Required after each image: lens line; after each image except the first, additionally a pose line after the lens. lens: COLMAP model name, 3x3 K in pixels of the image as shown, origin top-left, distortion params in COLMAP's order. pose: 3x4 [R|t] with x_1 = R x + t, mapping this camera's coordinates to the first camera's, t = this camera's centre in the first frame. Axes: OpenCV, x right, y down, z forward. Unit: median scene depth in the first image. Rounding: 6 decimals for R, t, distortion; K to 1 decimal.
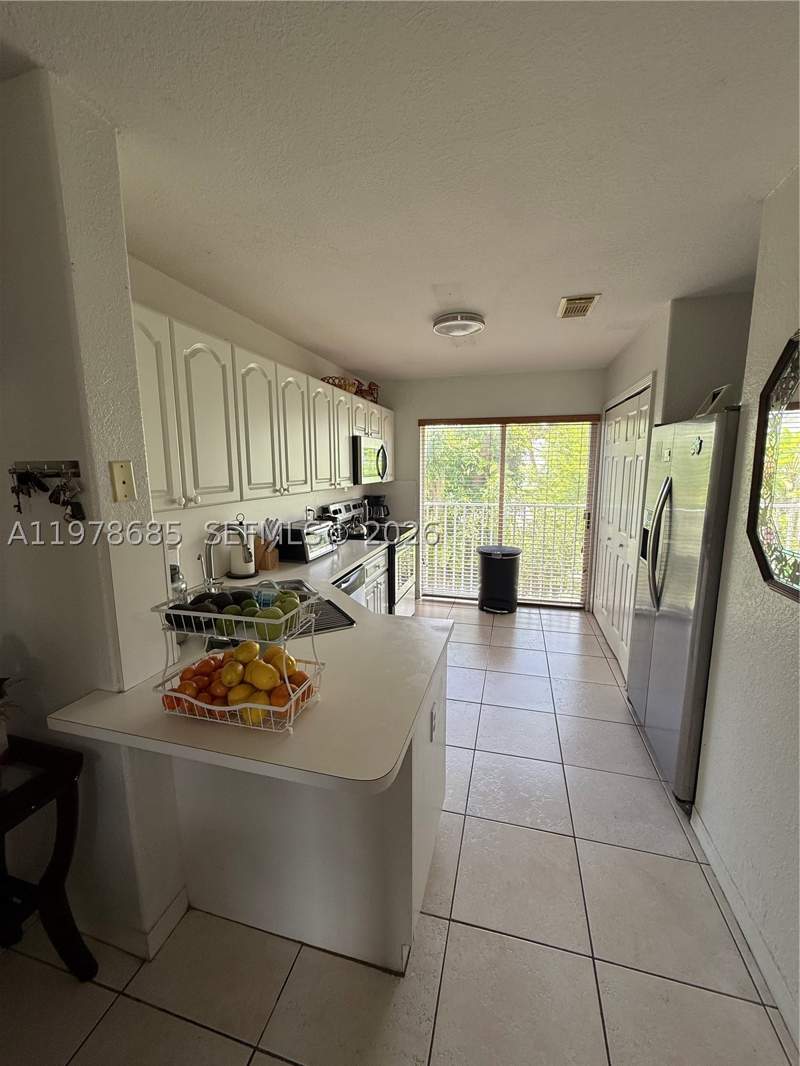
lens RADIAL K [[425.2, 0, 401.0], [0, 425.2, 529.1], [0, 0, 1]] dist [-0.000895, -0.000008]
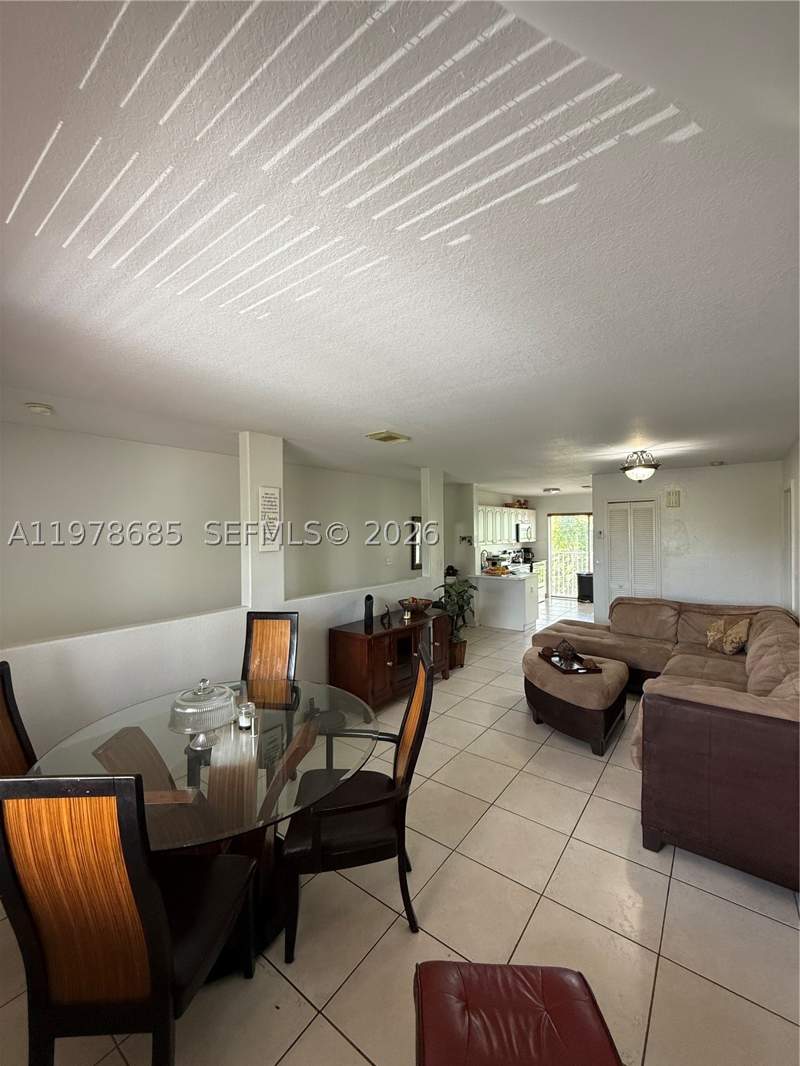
lens RADIAL K [[425.2, 0, 403.0], [0, 425.2, 530.4], [0, 0, 1]] dist [-0.000895, -0.000008]
pose [[0.929391, -0.006645, -0.369037, 0.187636], [-0.051039, 0.987919, -0.146325, 0.224603], [0.365551, 0.154829, 0.917824, -1.538996]]
